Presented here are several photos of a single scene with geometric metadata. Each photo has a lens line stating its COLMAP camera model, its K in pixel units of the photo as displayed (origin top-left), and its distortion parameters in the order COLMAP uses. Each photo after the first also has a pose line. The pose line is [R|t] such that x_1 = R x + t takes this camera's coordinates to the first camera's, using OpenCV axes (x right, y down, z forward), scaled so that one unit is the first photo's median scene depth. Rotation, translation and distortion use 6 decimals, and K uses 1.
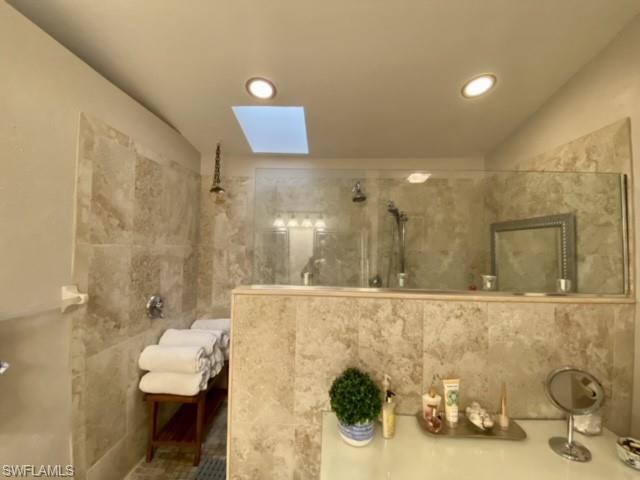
lens RADIAL K [[259.6, 0, 318.7], [0, 259.6, 237.6], [0, 0, 1]] dist [0.016940, -0.018731]
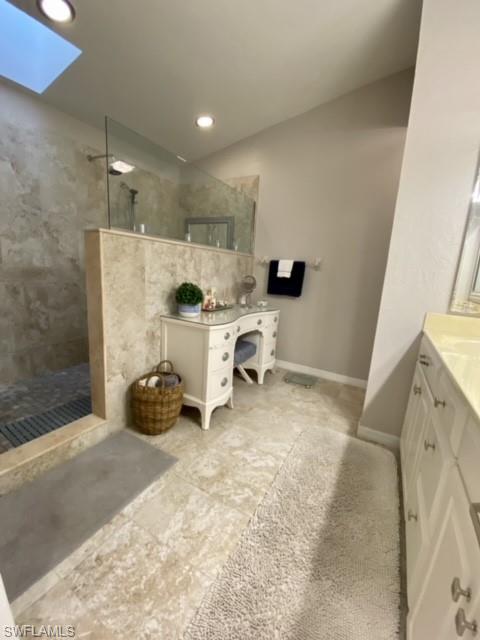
lens RADIAL K [[259.6, 0, 245.0], [0, 259.6, 316.7], [0, 0, 1]] dist [0.016940, -0.018731]
pose [[0.460939, -0.151466, 0.874410, -0.977091], [-0.087528, 0.972763, 0.214642, 0.244579], [-0.883105, -0.175472, 0.435127, -0.130318]]
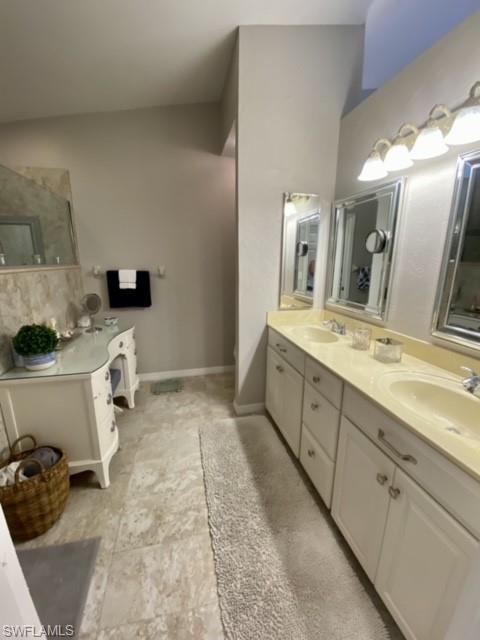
lens RADIAL K [[259.6, 0, 245.0], [0, 259.6, 316.7], [0, 0, 1]] dist [0.016940, -0.018731]
pose [[-0.261400, -0.226284, 0.938331, -1.062153], [-0.045920, 0.973946, 0.222081, 0.094404], [-0.964138, 0.014964, -0.264981, 0.220784]]
